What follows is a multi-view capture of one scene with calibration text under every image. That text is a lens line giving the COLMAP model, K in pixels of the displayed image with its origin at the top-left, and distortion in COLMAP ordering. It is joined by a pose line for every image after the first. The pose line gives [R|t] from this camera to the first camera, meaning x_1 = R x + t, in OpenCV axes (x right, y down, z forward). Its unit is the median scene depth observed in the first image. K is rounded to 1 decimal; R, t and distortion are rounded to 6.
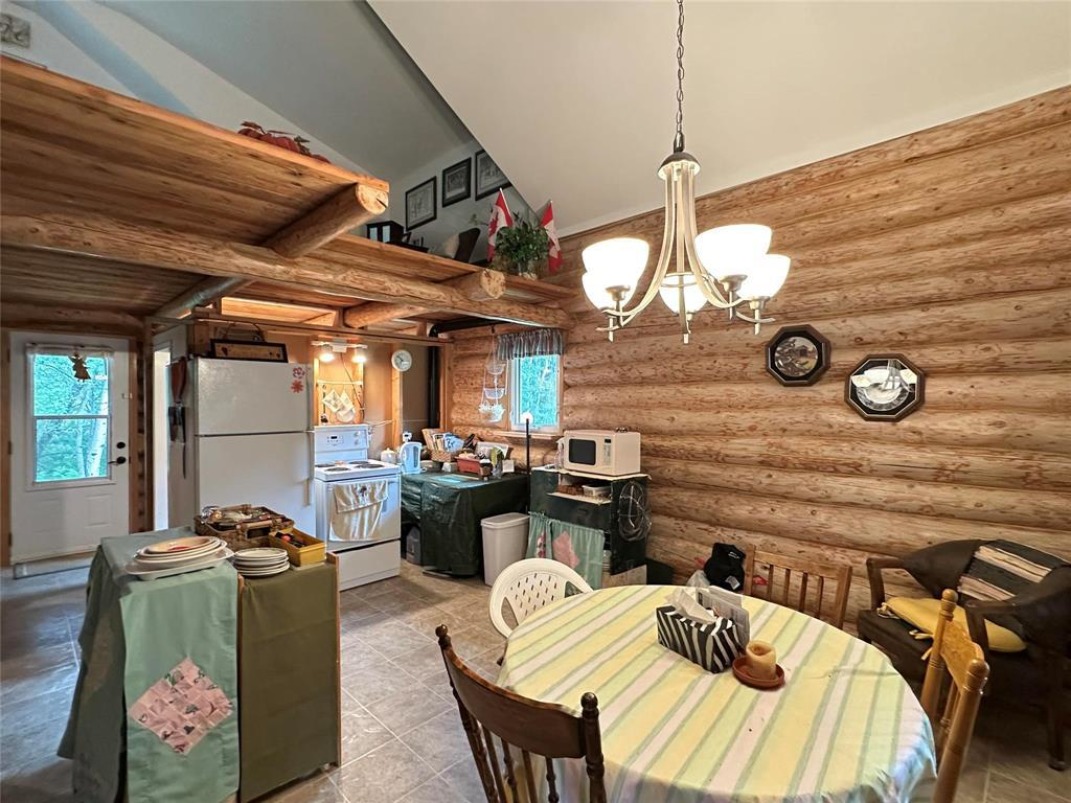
lens RADIAL K [[512.3, 0, 536.5], [0, 512.3, 405.1], [0, 0, 1]] dist [-0.002480, 0.000413]
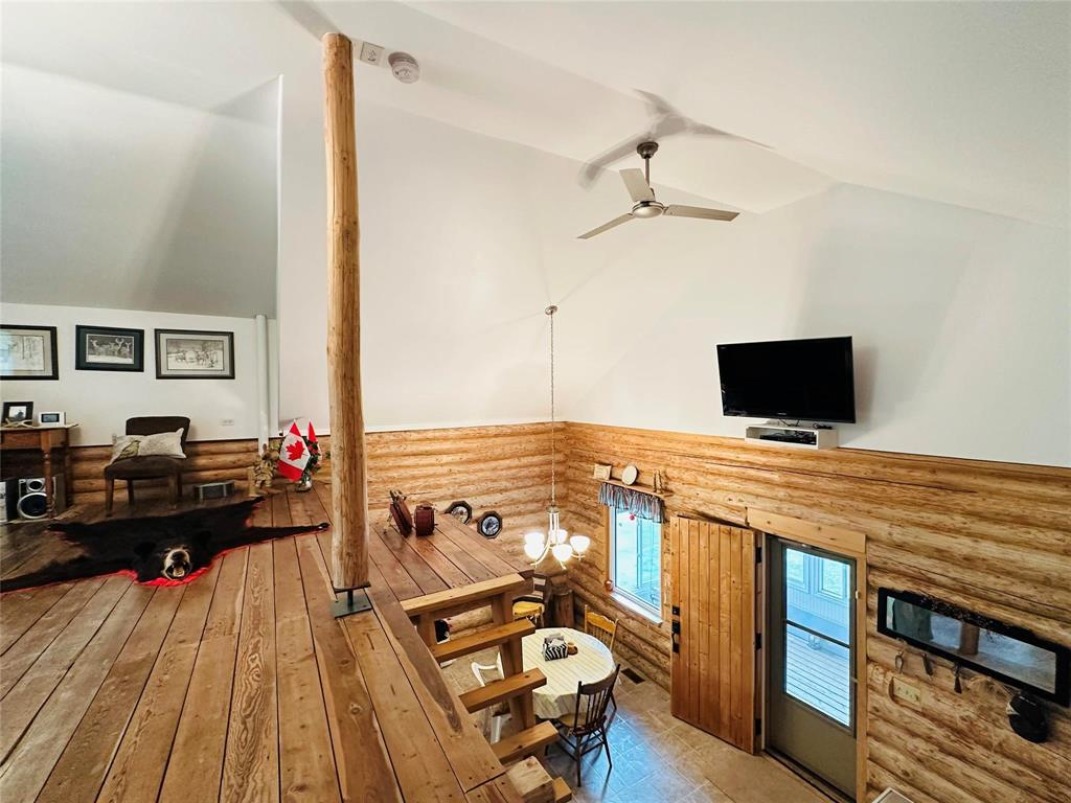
lens RADIAL K [[465.8, 0, 536.8], [0, 465.8, 401.3], [0, 0, 1]] dist [-0.006108, 0.000621]
pose [[0.270237, -0.023516, 0.962507, -1.318694], [0.021220, 0.999604, 0.018465, -0.622964], [-0.962560, 0.015435, 0.270629, 0.152109]]
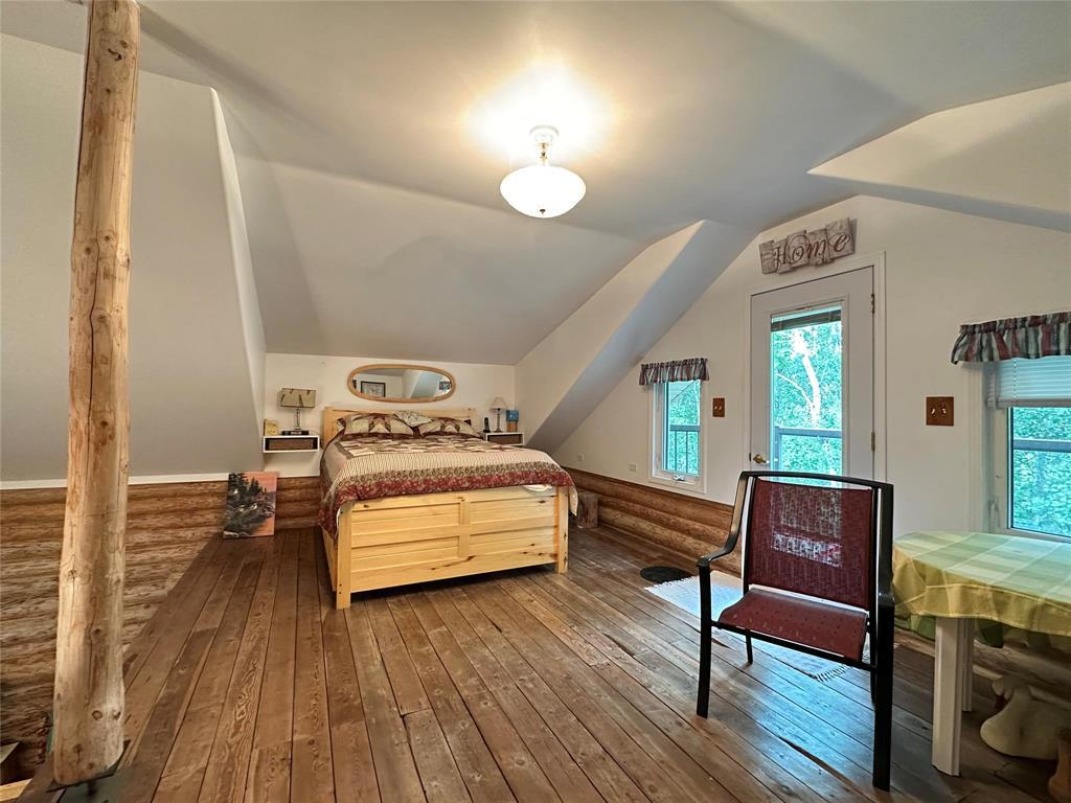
lens RADIAL K [[465.8, 0, 537.3], [0, 465.8, 401.3], [0, 0, 1]] dist [-0.006108, 0.000621]
pose [[-0.325965, -0.022523, -0.945113, -0.411843], [-0.025104, 0.999570, -0.015163, -0.720899], [0.945048, 0.018784, -0.326390, 1.206772]]
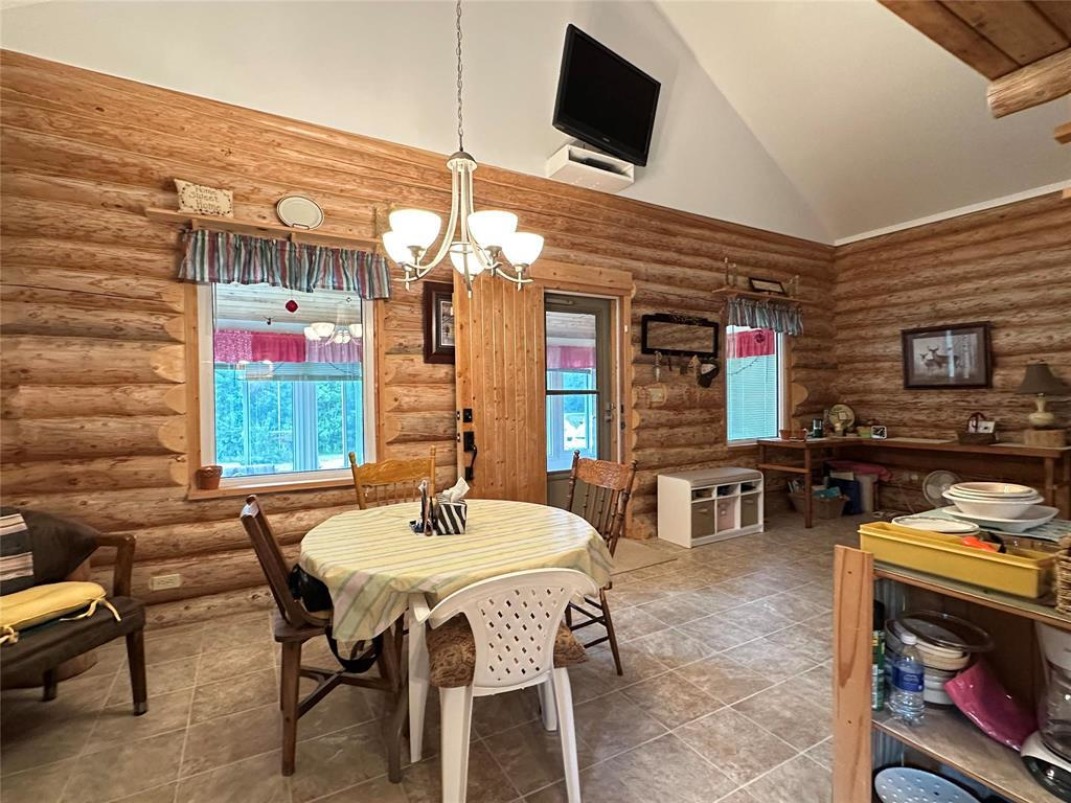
lens RADIAL K [[512.3, 0, 535.7], [0, 512.3, 401.5], [0, 0, 1]] dist [-0.002480, 0.000413]
pose [[-0.962231, 0.004346, 0.272199, -0.138979], [0.011170, 0.999661, 0.023528, 0.068400], [-0.272004, 0.025680, -0.961953, 1.157744]]
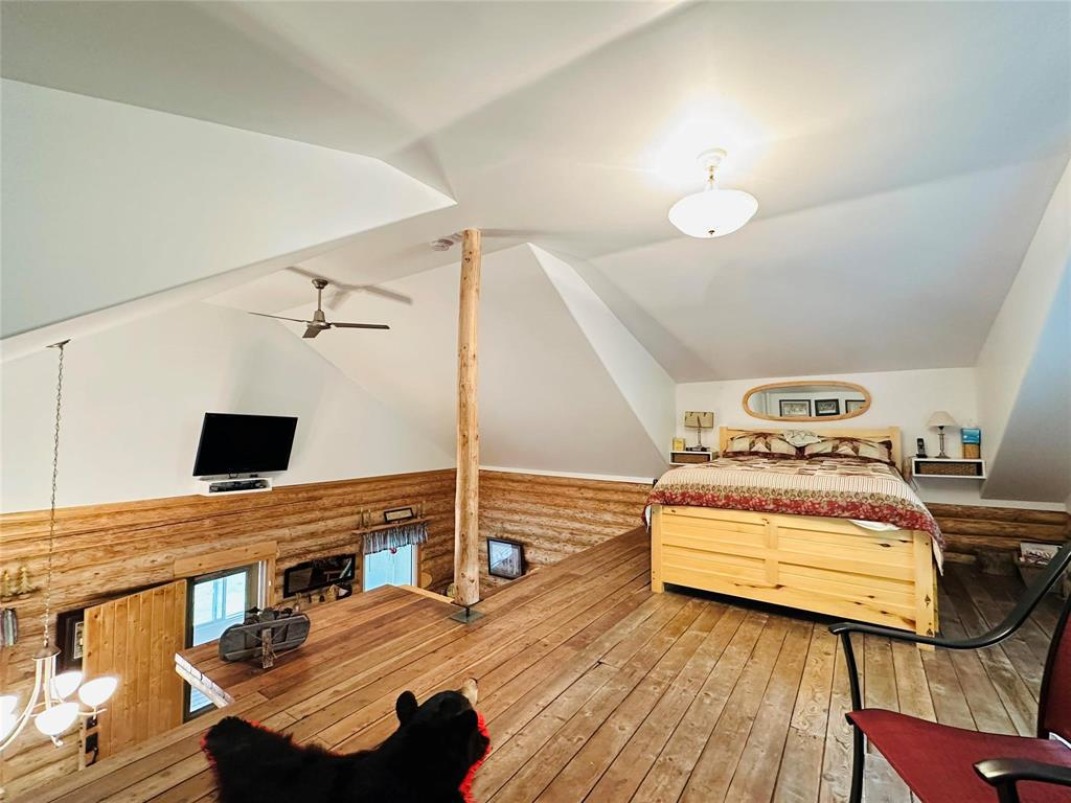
lens RADIAL K [[465.8, 0, 534.7], [0, 465.8, 402.6], [0, 0, 1]] dist [-0.006108, 0.000621]
pose [[-0.987069, -0.011912, -0.159853, -0.701632], [-0.005725, 0.999219, -0.039110, -0.726741], [0.160194, -0.037689, -0.986366, 1.643157]]
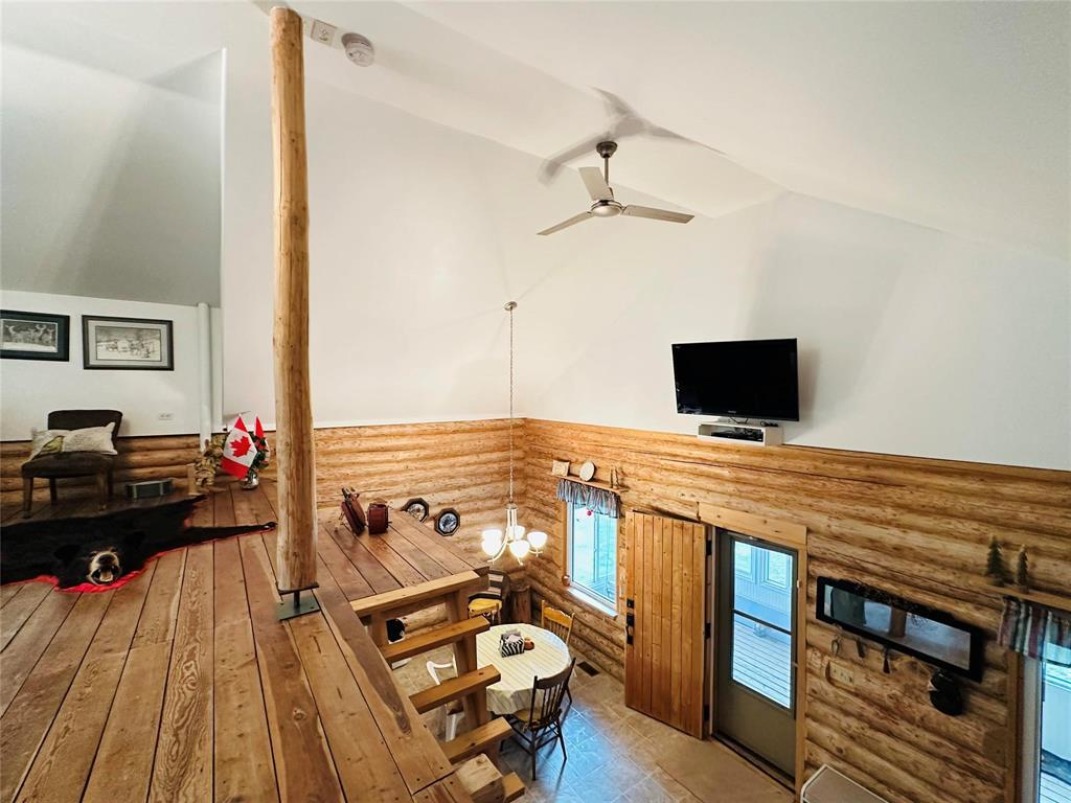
lens RADIAL K [[465.8, 0, 537.0], [0, 465.8, 401.1], [0, 0, 1]] dist [-0.006108, 0.000621]
pose [[0.188496, -0.028168, 0.981670, -1.314681], [0.009640, 0.999593, 0.026832, -0.621917], [-0.982027, 0.004406, 0.188691, 0.146257]]
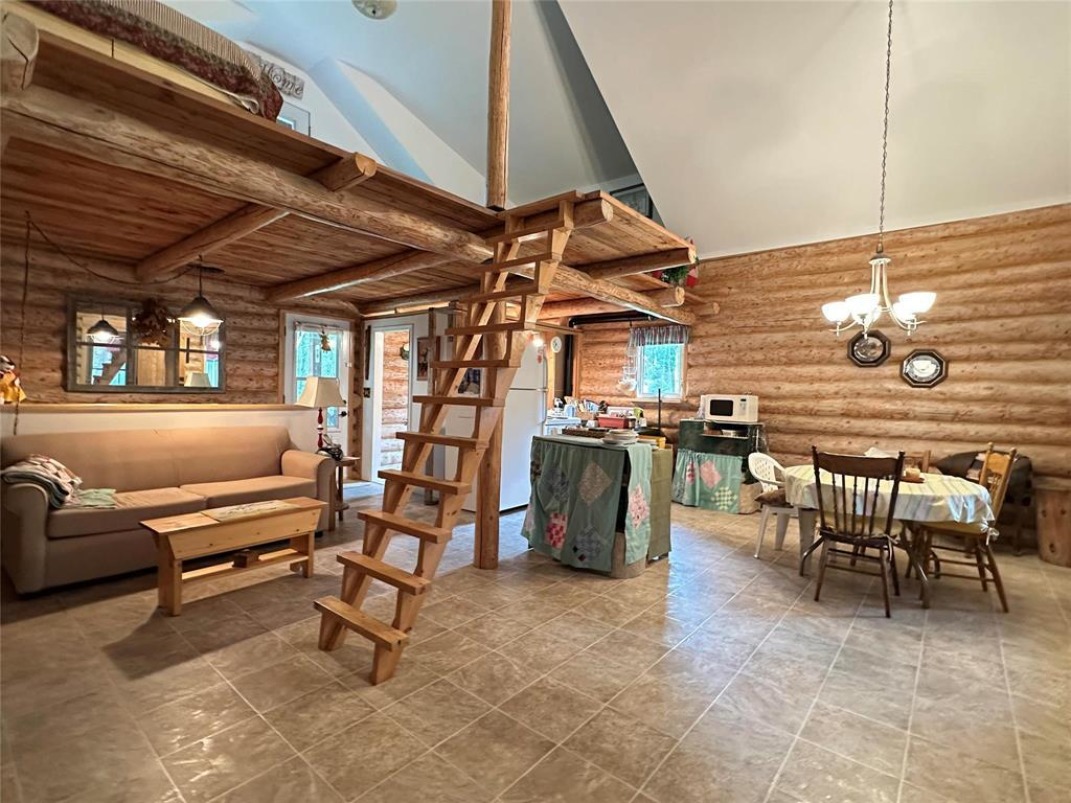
lens RADIAL K [[512.3, 0, 535.3], [0, 512.3, 403.3], [0, 0, 1]] dist [-0.002480, 0.000413]
pose [[0.996286, 0.023134, 0.082946, -0.714509], [-0.024165, 0.999642, 0.011444, 0.089606], [-0.082651, -0.013405, 0.996488, -0.571227]]
